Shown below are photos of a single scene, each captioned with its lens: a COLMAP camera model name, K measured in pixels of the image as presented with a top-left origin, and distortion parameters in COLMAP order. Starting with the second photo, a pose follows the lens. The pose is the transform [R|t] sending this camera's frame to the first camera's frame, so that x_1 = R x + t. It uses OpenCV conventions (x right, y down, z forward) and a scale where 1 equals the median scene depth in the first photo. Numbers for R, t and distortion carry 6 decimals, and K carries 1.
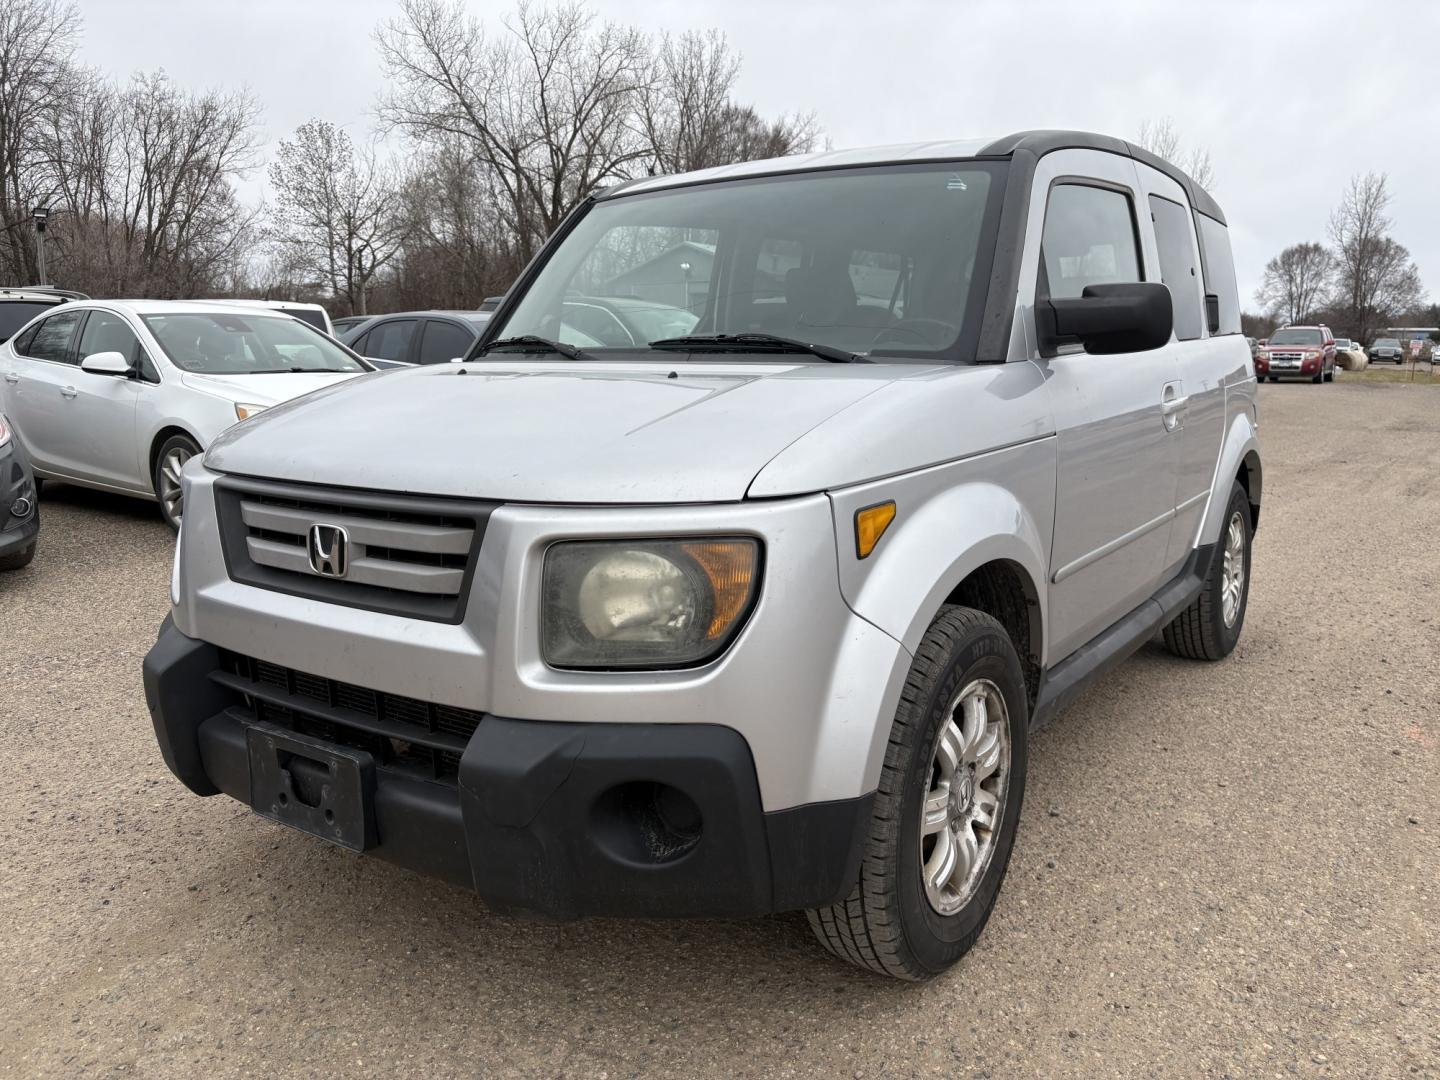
lens RADIAL K [[1079.6, 0, 709.3], [0, 1079.6, 543.6], [0, 0, 1]] dist [0.025760, -0.019403]
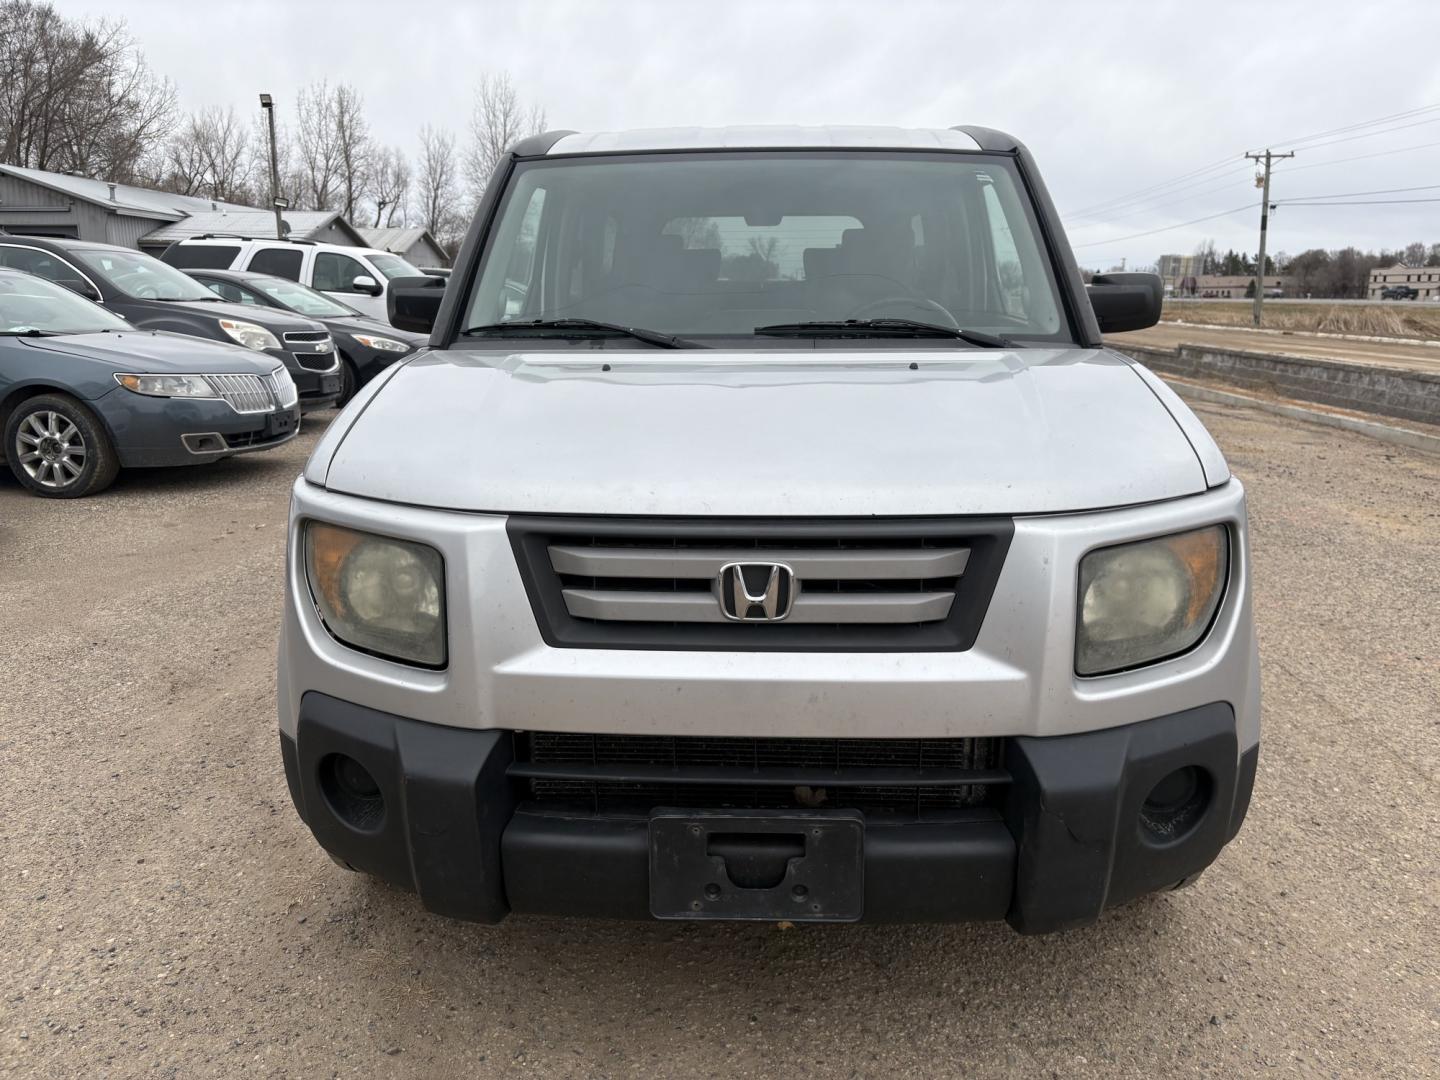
lens RADIAL K [[1079.6, 0, 714.3], [0, 1079.6, 534.9], [0, 0, 1]] dist [0.025760, -0.019403]
pose [[0.846920, -0.114574, 0.519230, -0.808570], [0.093381, 0.993381, 0.066888, -0.097477], [-0.523456, -0.008162, 0.852013, 0.286416]]
